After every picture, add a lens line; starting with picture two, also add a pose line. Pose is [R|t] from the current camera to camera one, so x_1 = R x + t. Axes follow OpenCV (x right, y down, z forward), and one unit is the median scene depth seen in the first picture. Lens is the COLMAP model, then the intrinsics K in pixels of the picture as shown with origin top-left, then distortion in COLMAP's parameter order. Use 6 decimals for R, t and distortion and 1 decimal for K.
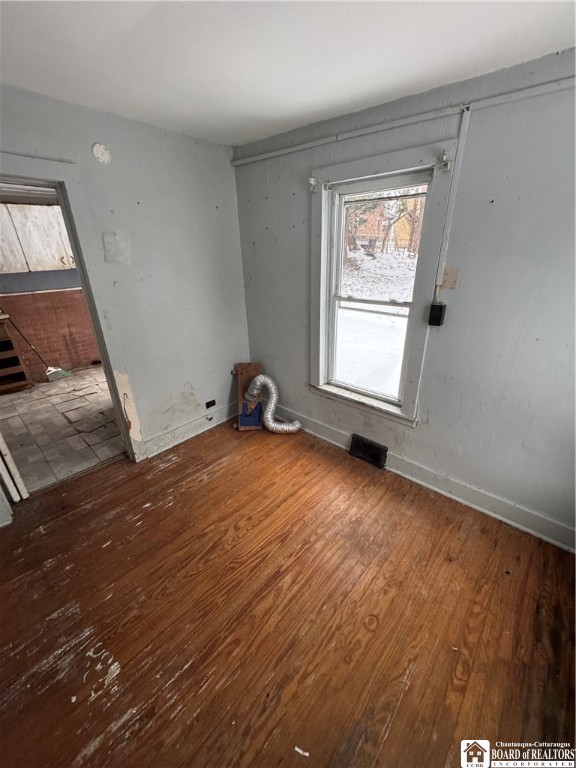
lens RADIAL K [[304.6, 0, 290.3], [0, 304.6, 384.0], [0, 0, 1]] dist [-0.001967, 0.000027]
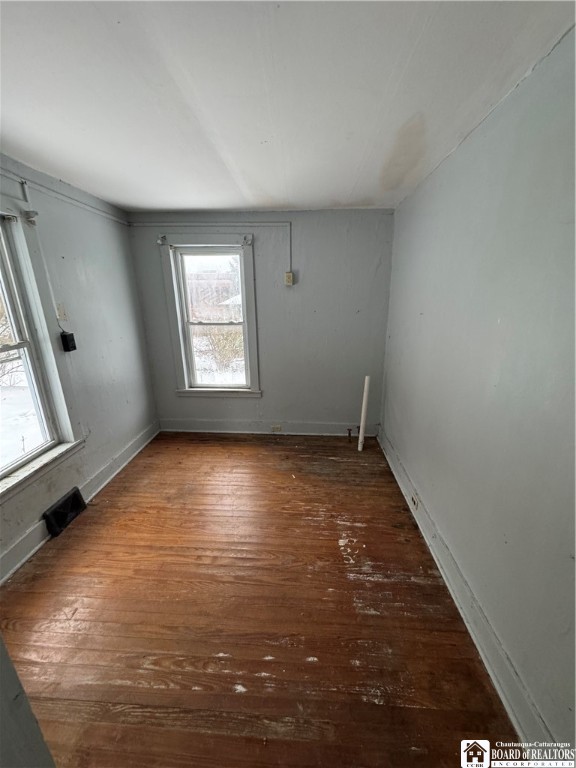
lens RADIAL K [[304.6, 0, 287.4], [0, 304.6, 381.6], [0, 0, 1]] dist [-0.001967, 0.000027]
pose [[-0.620946, -0.209856, 0.755240, -1.011770], [0.325310, 0.807610, 0.491873, -0.421412], [-0.713162, 0.551113, -0.433214, 1.016636]]
